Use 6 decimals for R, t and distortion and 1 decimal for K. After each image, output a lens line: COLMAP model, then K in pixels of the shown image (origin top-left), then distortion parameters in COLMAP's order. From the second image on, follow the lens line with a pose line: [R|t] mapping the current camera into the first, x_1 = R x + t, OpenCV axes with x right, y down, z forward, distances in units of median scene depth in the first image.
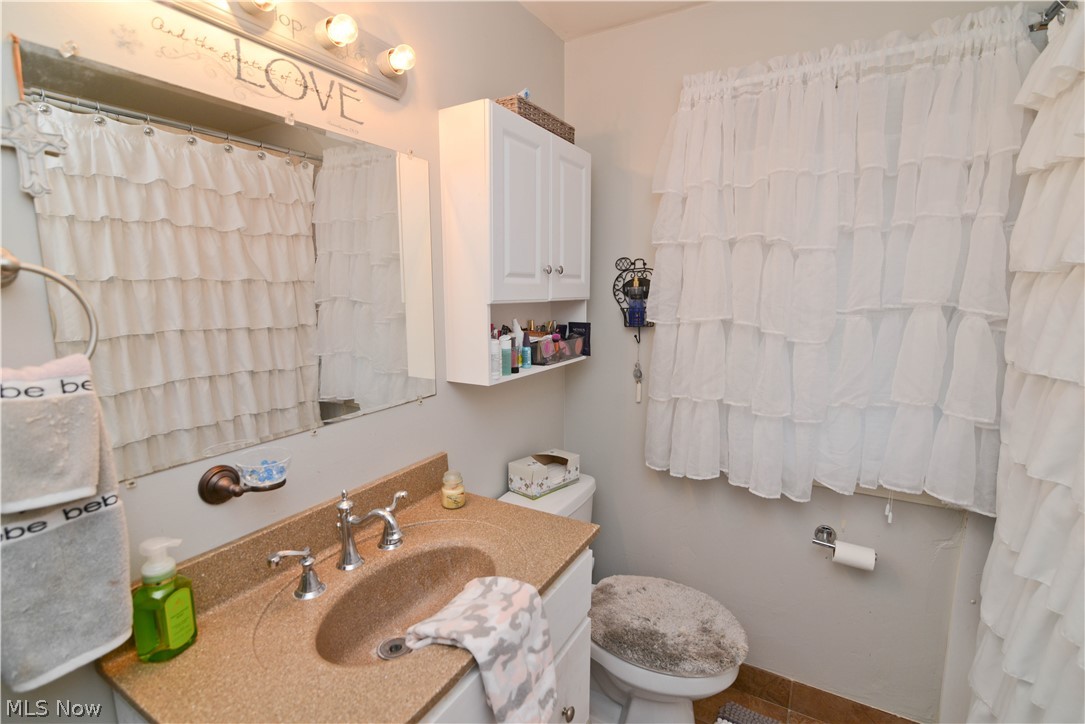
lens RADIAL K [[499.7, 0, 543.7], [0, 499.7, 365.3], [0, 0, 1]] dist [-0.019863, 0.001061]
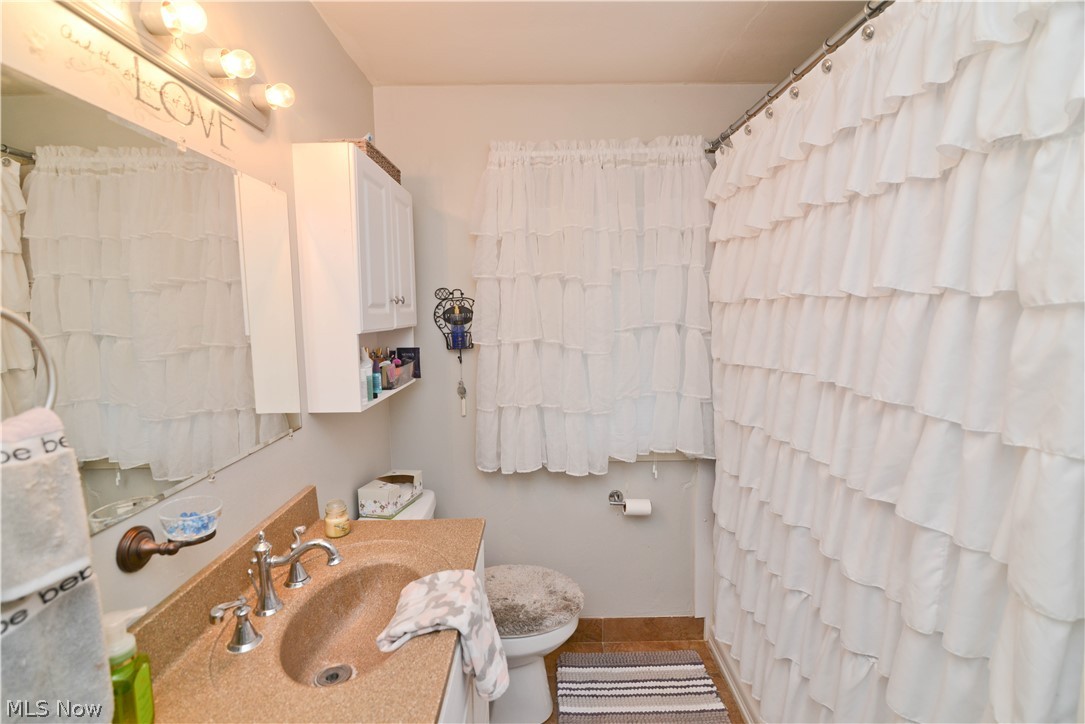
lens RADIAL K [[499.7, 0, 543.7], [0, 499.7, 365.3], [0, 0, 1]] dist [-0.019863, 0.001061]
pose [[0.858319, -0.066505, 0.508788, -0.321858], [0.089123, 0.995816, -0.020184, -0.000690], [-0.505316, 0.062669, 0.860655, -0.095921]]
